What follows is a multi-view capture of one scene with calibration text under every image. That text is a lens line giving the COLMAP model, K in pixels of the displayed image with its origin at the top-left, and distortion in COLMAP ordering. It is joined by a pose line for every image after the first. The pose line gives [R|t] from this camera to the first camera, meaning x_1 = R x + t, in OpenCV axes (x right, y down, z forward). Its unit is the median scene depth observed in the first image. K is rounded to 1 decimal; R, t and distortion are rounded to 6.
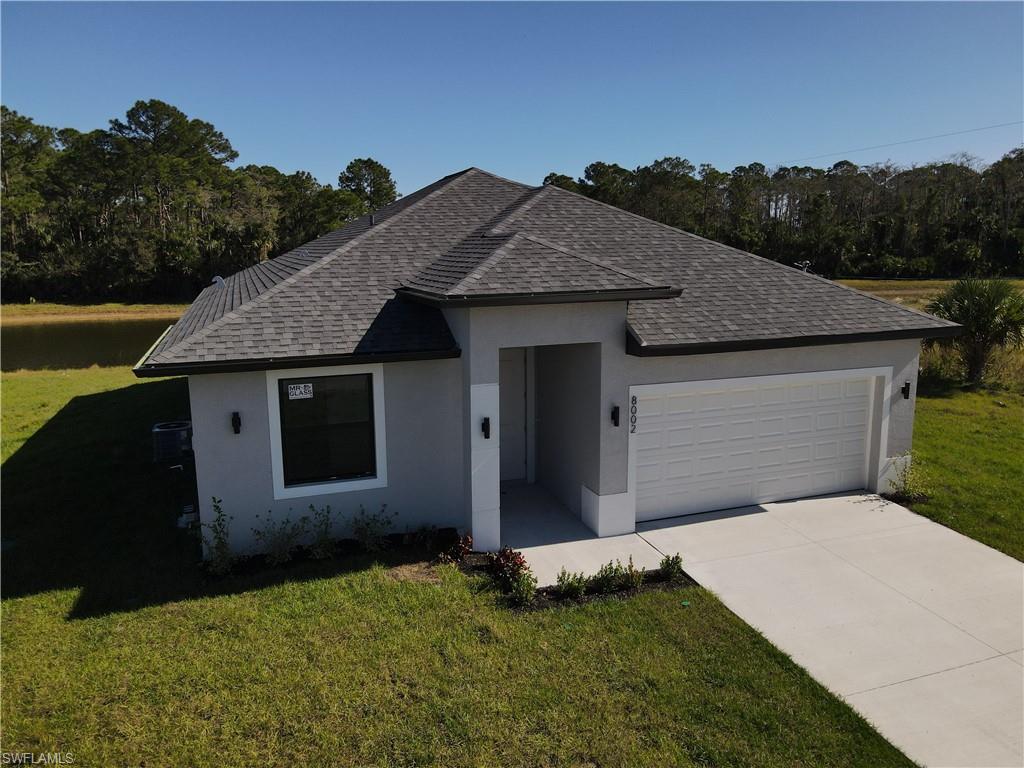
lens RADIAL K [[746.3, 0, 512.0], [0, 746.3, 384.0], [0, 0, 1]] dist [0.020734, 0.001326]
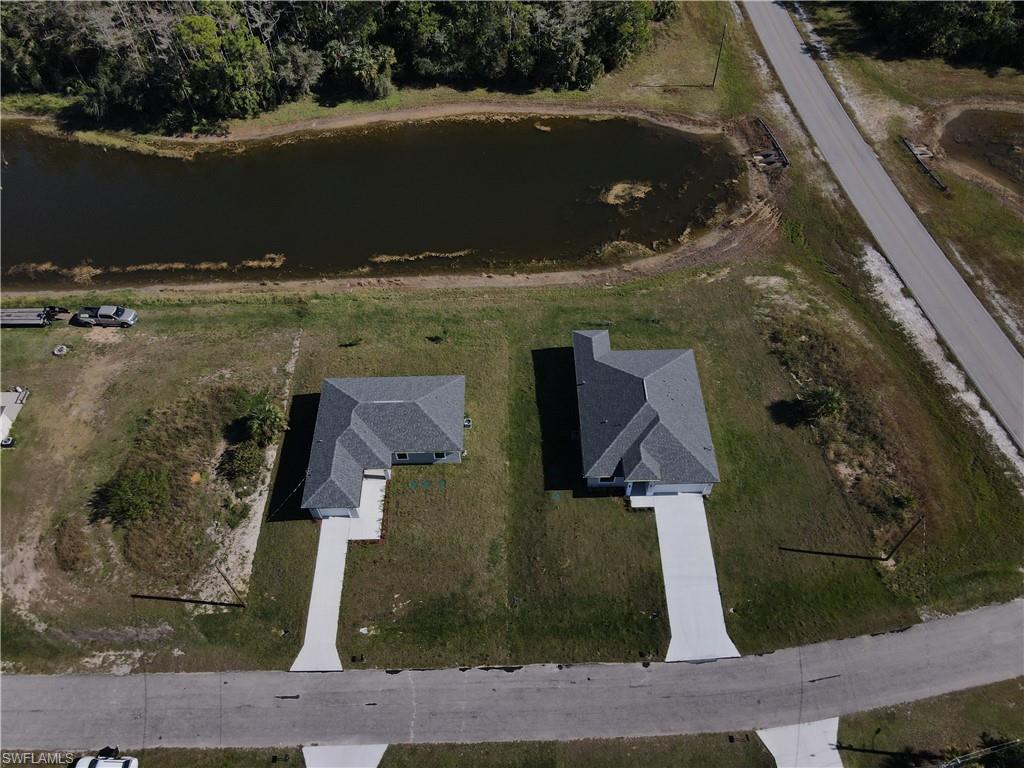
lens RADIAL K [[741.7, 0, 512.0], [0, 741.7, 384.0], [0, 0, 1]] dist [0.011835, 0.014979]
pose [[0.945603, 0.251967, -0.205786, 0.087072], [-0.050155, 0.737908, 0.673035, -4.194802], [0.321434, -0.626103, 0.710405, -2.916667]]
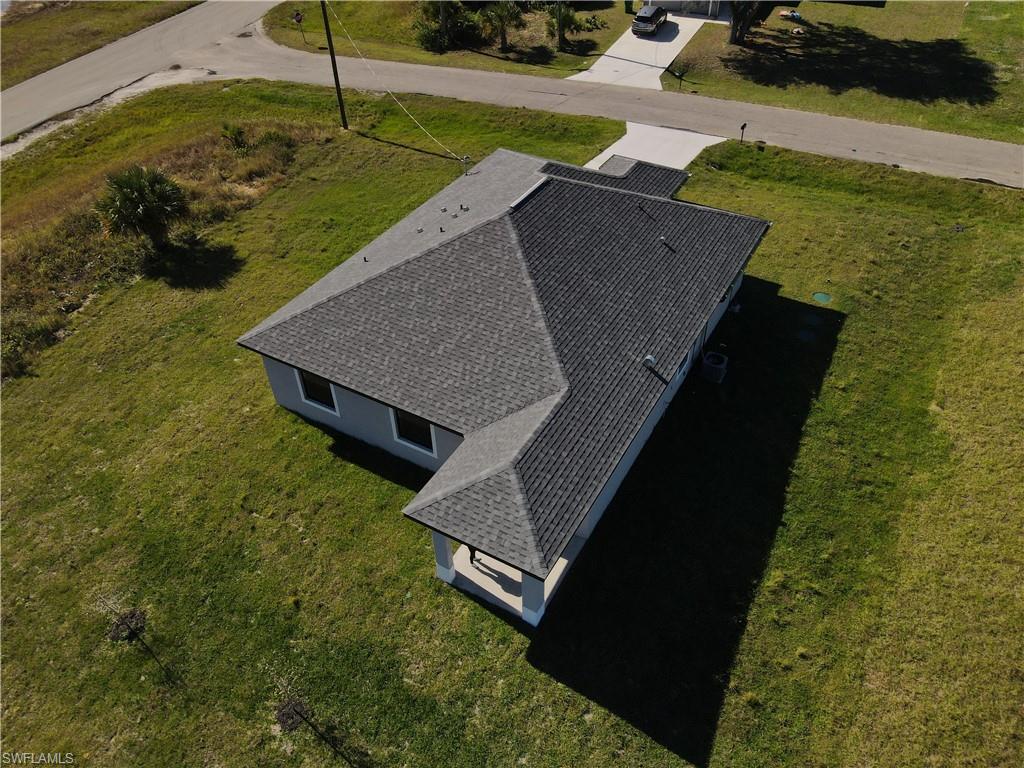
lens RADIAL K [[741.7, 0, 512.0], [0, 741.7, 384.0], [0, 0, 1]] dist [0.011835, 0.014979]
pose [[-0.646925, -0.486367, 0.587312, -1.411661], [0.162851, 0.664304, 0.729506, -1.452751], [-0.744961, 0.567580, -0.350550, 2.374782]]
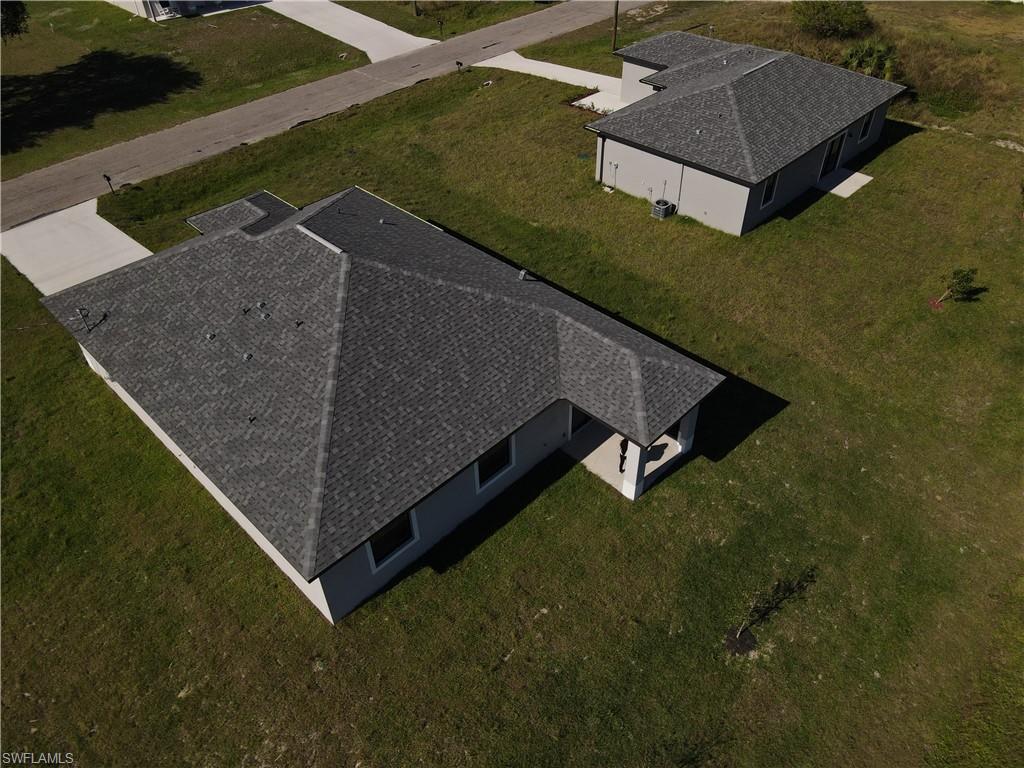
lens RADIAL K [[741.7, 0, 512.0], [0, 741.7, 384.0], [0, 0, 1]] dist [0.011835, 0.014979]
pose [[-0.901112, 0.303990, -0.309172, 0.137129], [-0.052460, 0.631380, 0.773697, -1.559056], [0.430401, 0.713407, -0.552996, 2.818272]]
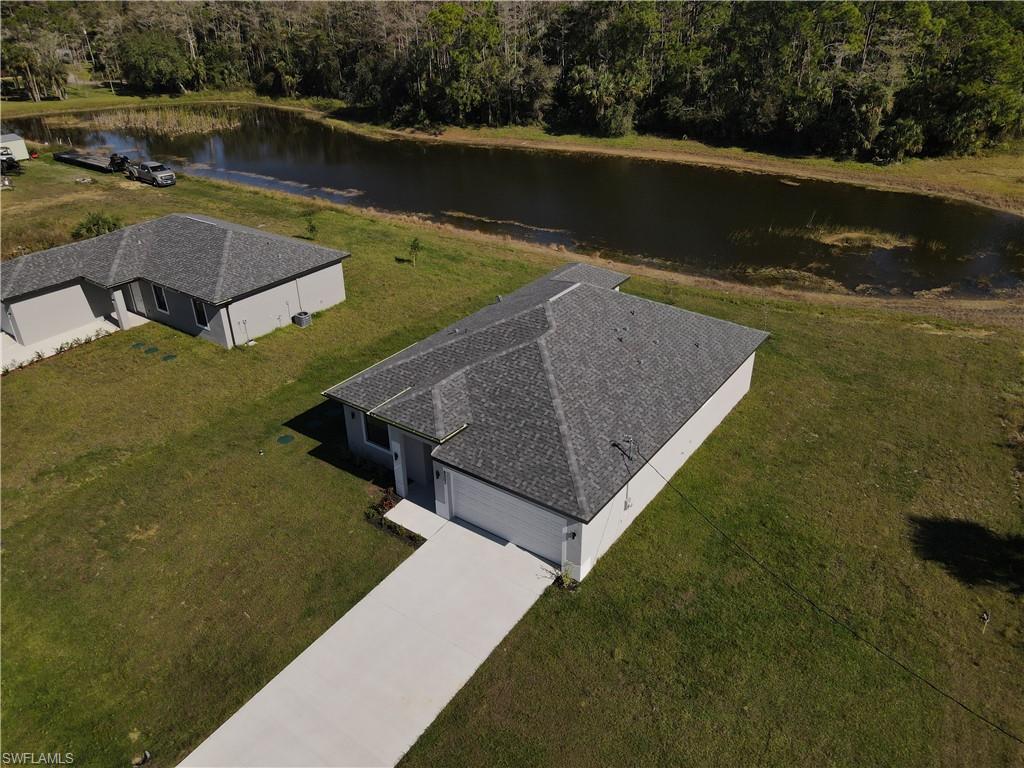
lens RADIAL K [[745.7, 0, 512.0], [0, 745.7, 384.0], [0, 0, 1]] dist [0.002537, 0.026298]
pose [[0.567279, 0.396433, -0.721828, 1.634365], [-0.144377, 0.910809, 0.386758, -1.023968], [0.810771, -0.115184, 0.573919, -0.122506]]
